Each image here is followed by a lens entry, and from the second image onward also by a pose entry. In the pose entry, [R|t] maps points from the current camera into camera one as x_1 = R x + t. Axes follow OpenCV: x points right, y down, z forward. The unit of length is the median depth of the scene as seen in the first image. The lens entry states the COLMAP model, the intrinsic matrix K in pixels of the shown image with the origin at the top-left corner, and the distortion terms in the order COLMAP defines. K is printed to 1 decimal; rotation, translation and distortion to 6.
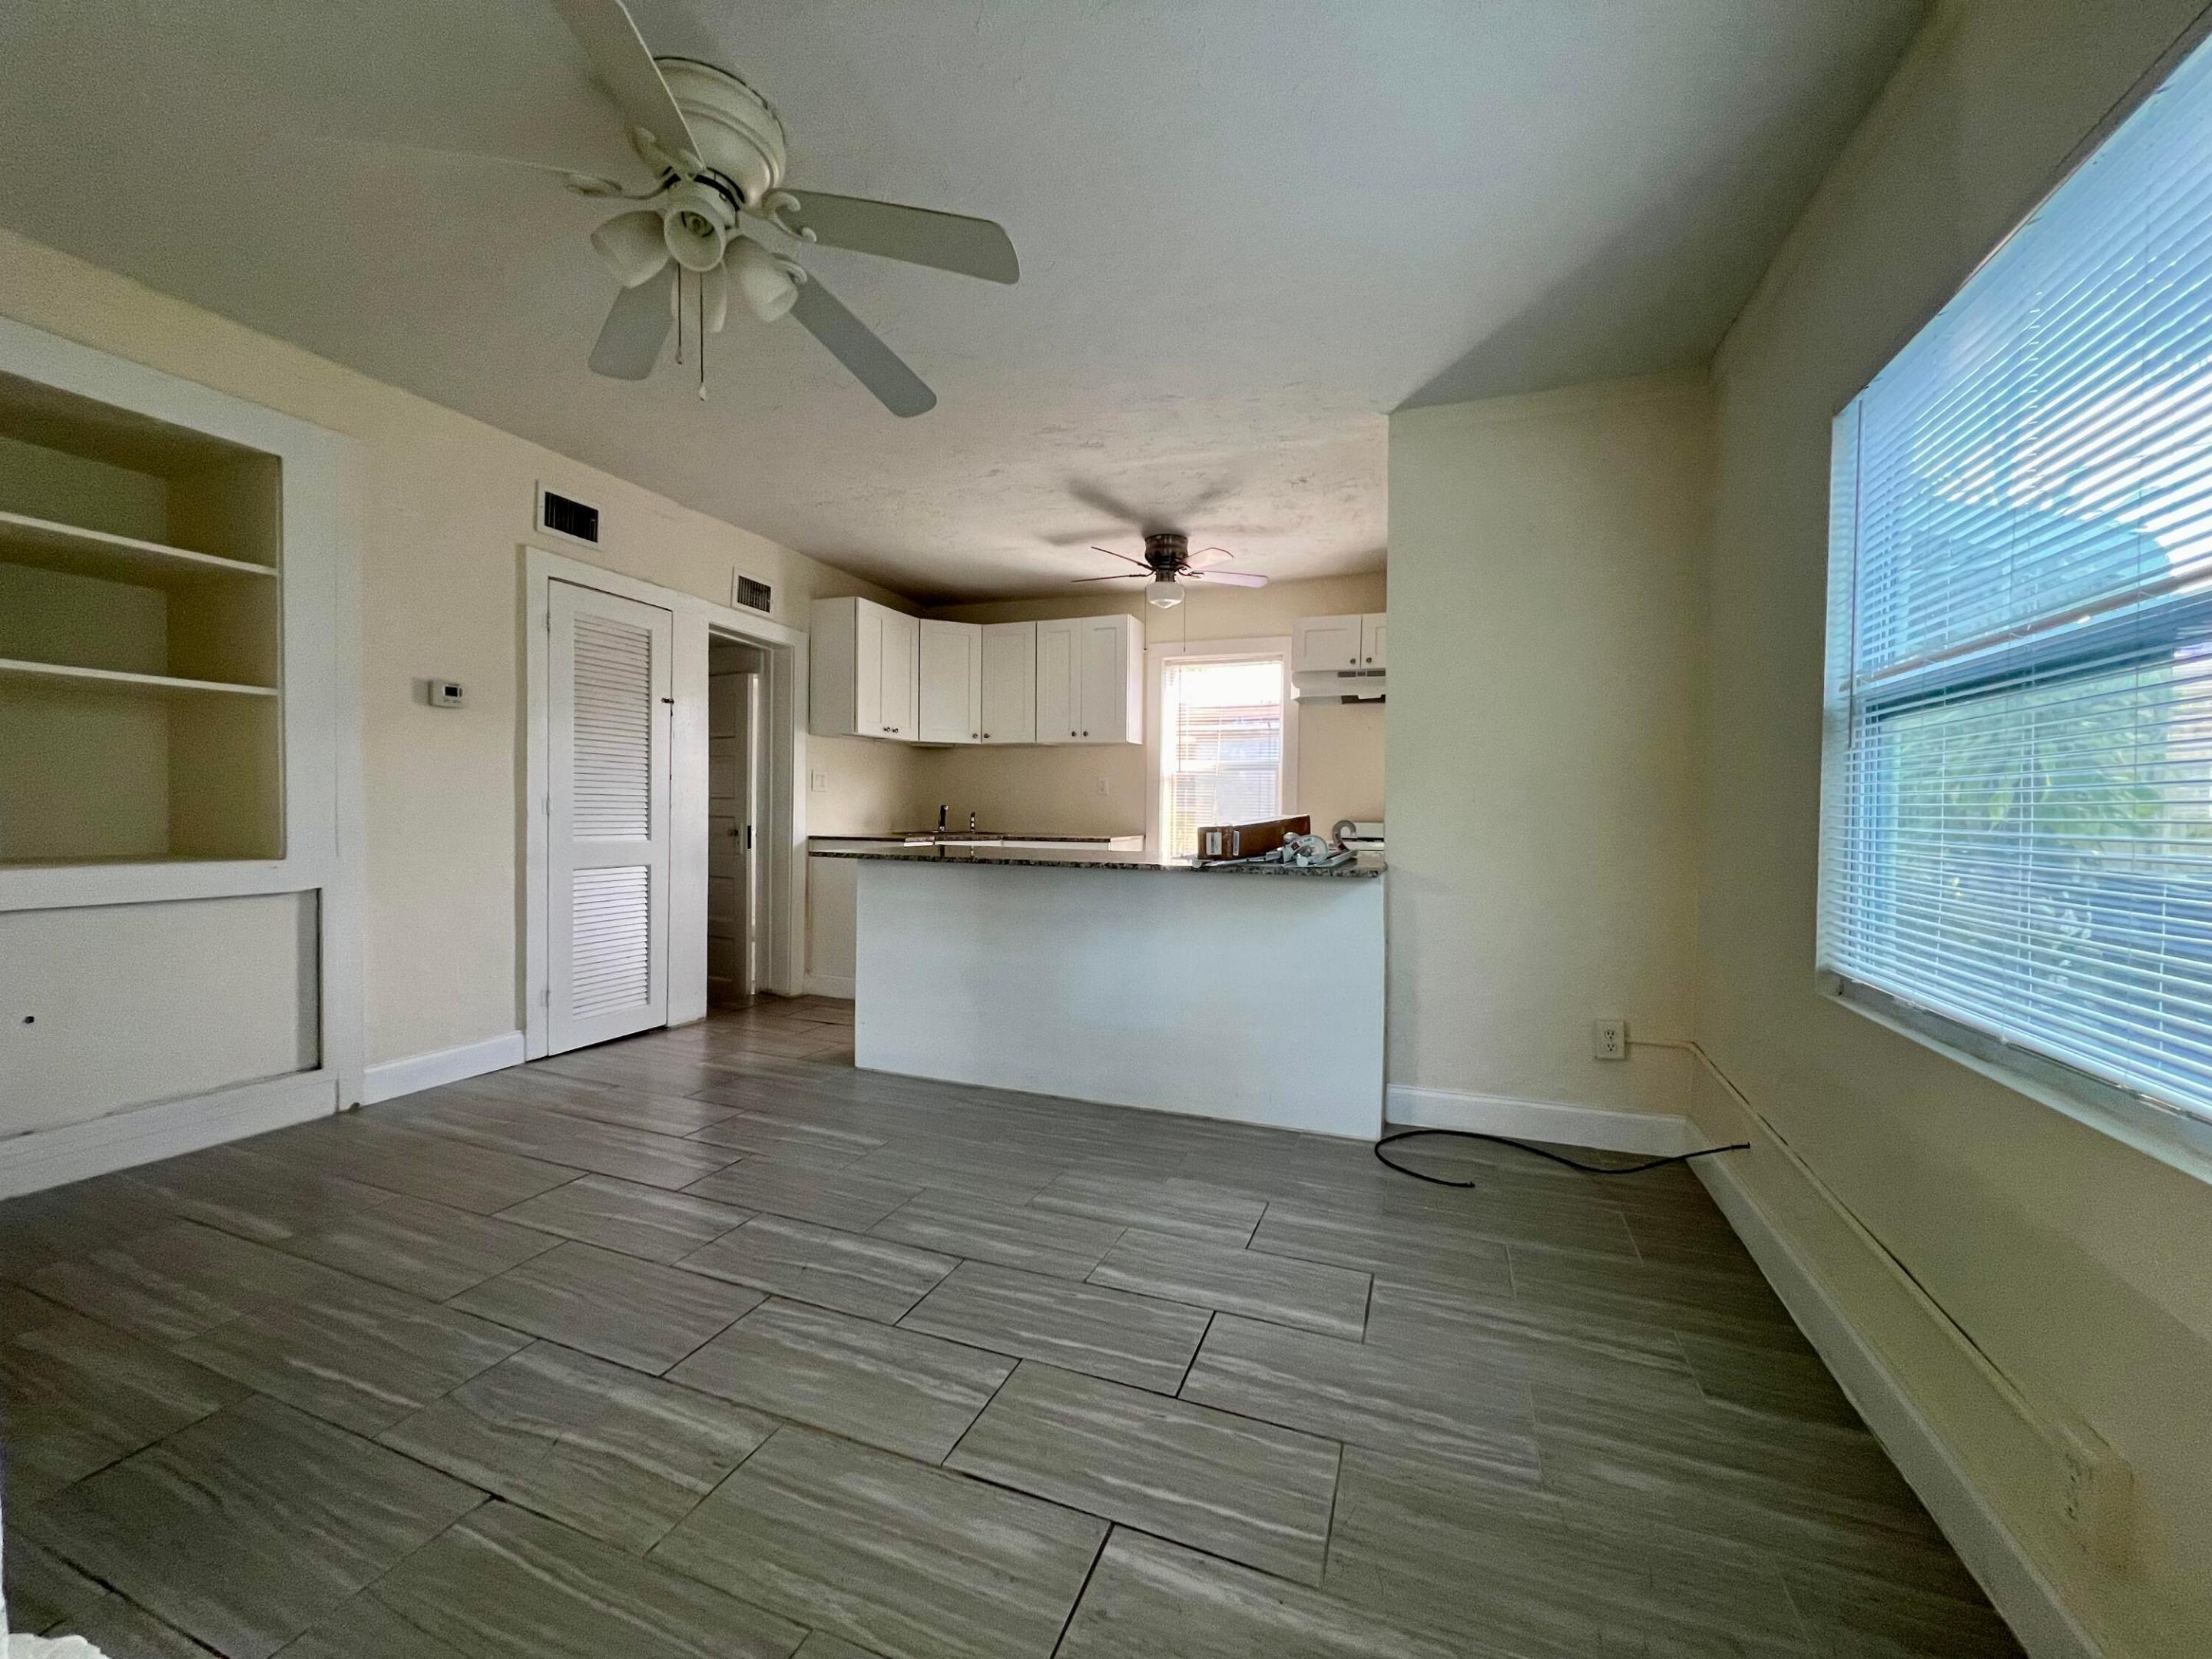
lens RADIAL K [[892.4, 0, 1108.3], [0, 892.4, 836.3], [0, 0, 1]] dist [0.000400, 0.000136]
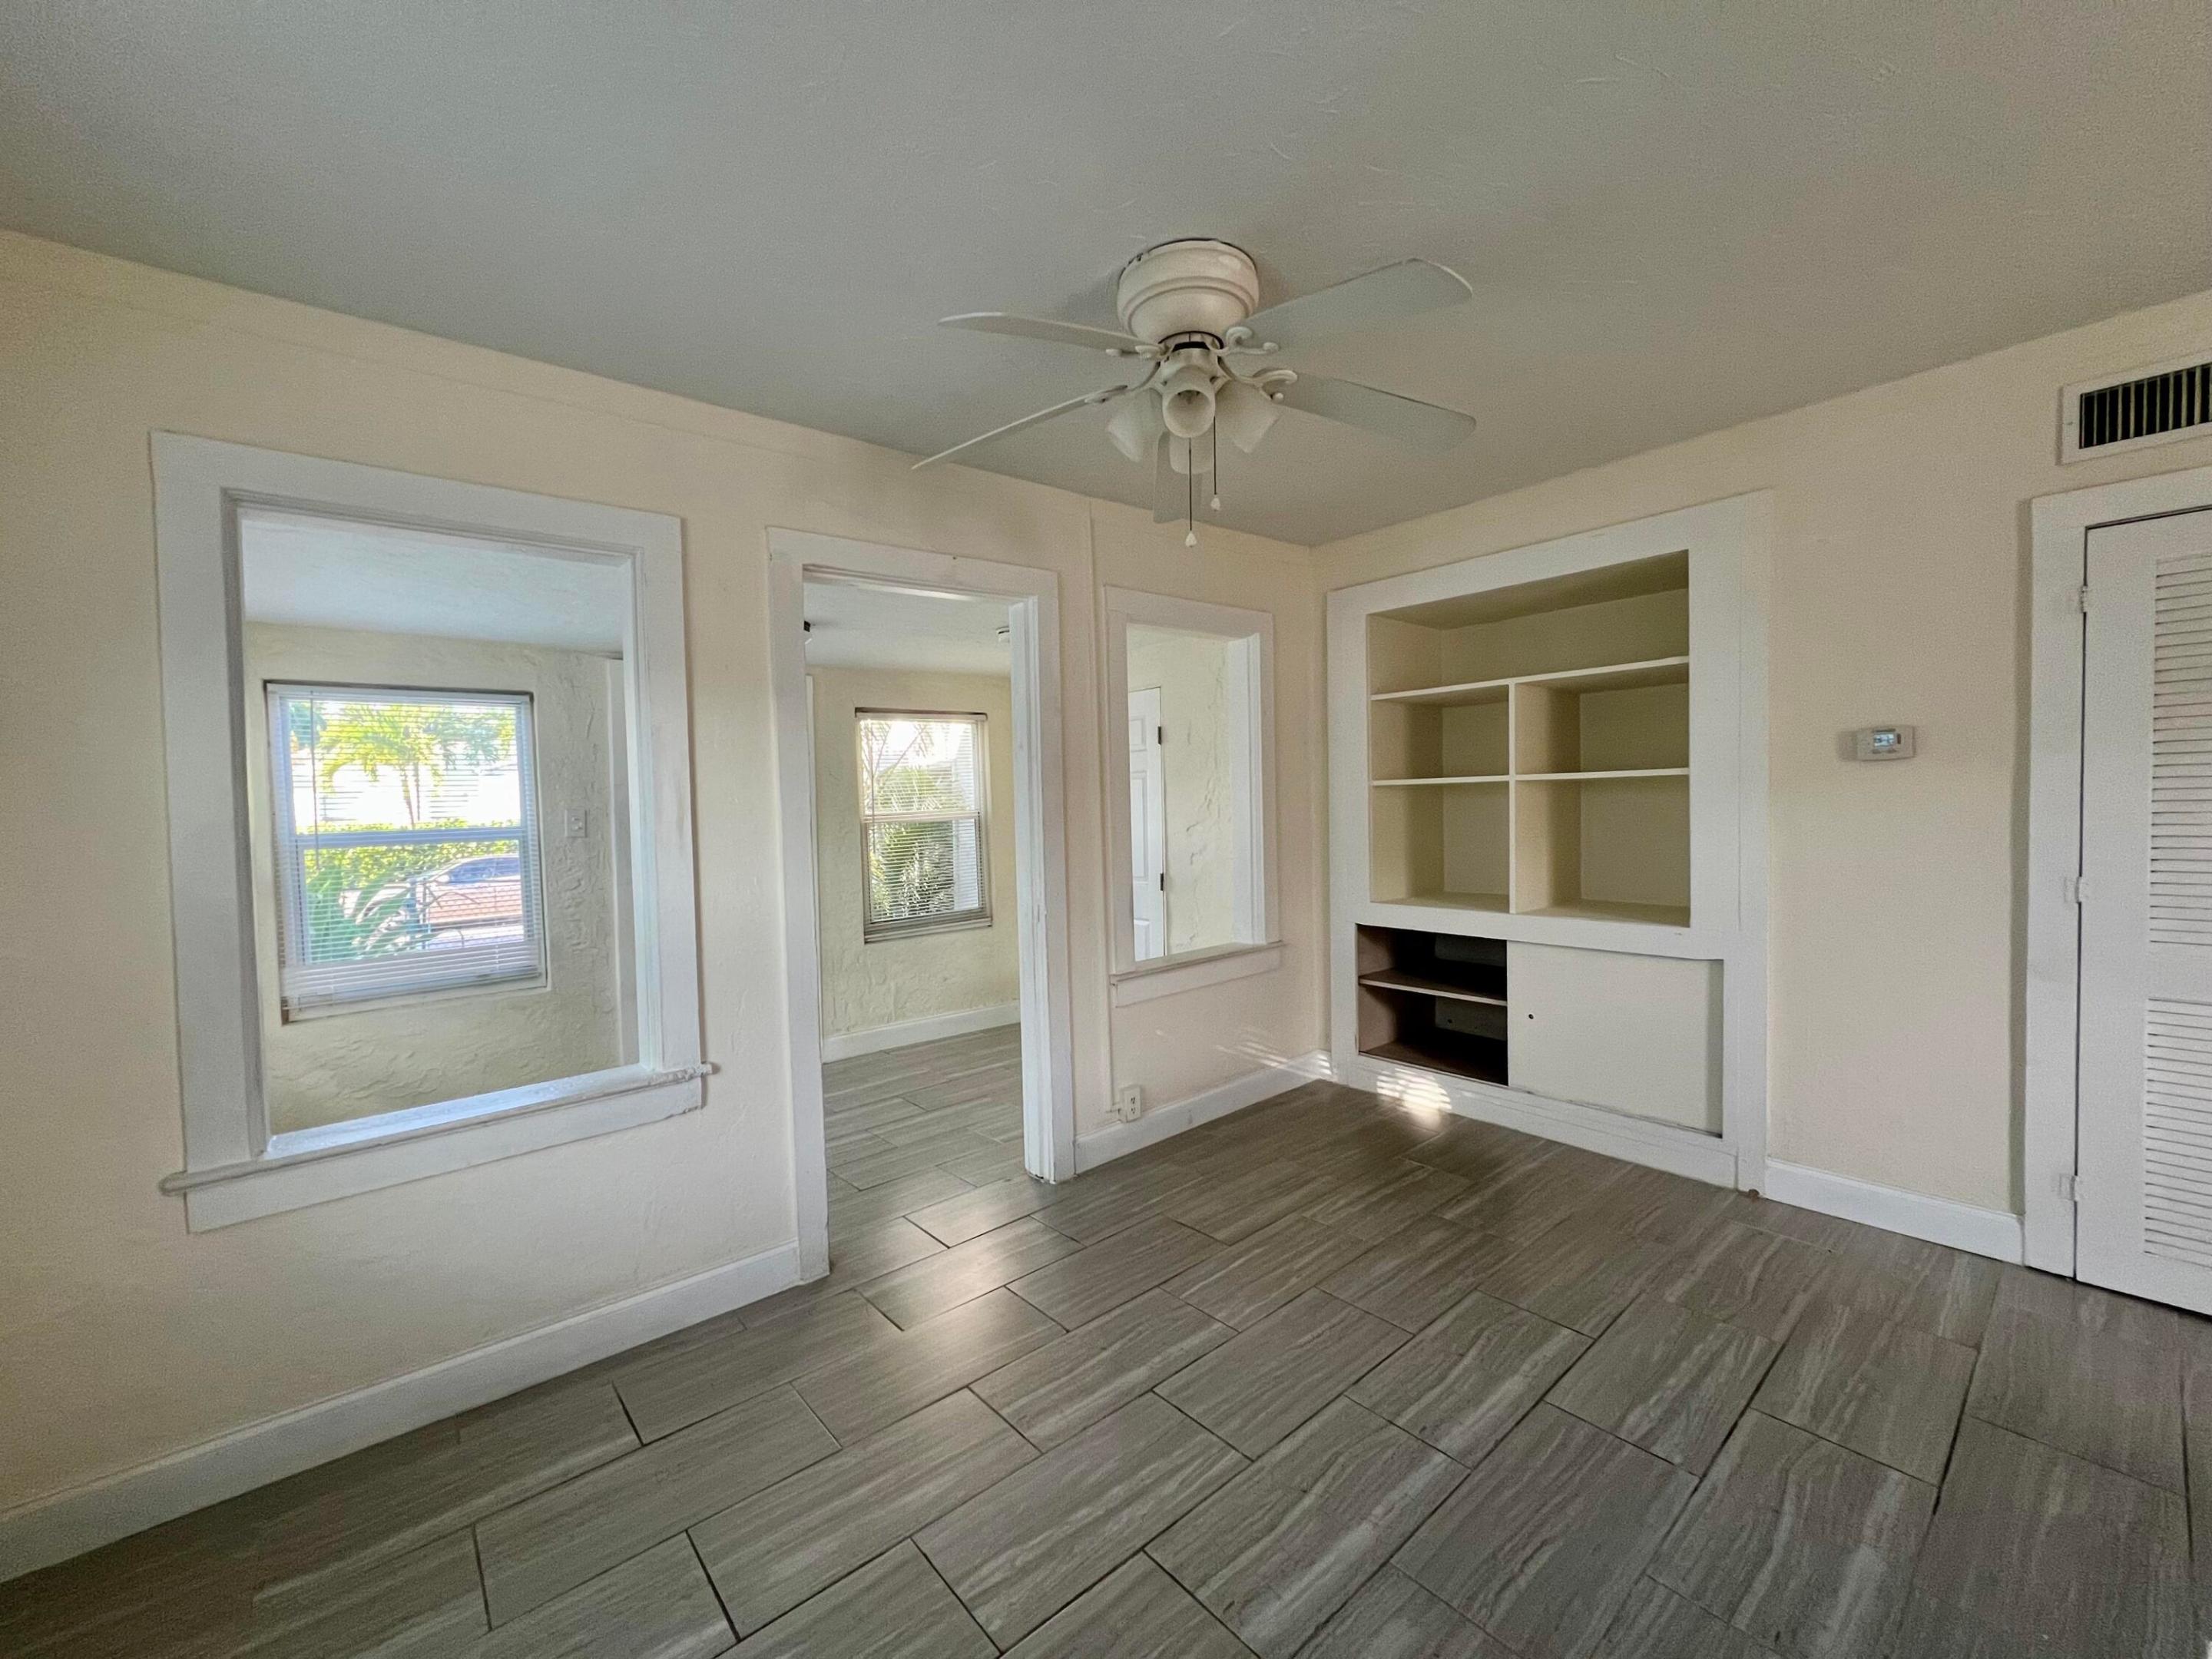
lens RADIAL K [[892.4, 0, 1111.9], [0, 892.4, 833.5], [0, 0, 1]] dist [0.000400, 0.000136]
pose [[-0.484657, 0.022416, -0.874417, 0.320302], [-0.010515, 0.999450, 0.031450, -0.106076], [0.874641, 0.024437, -0.484155, 0.859512]]
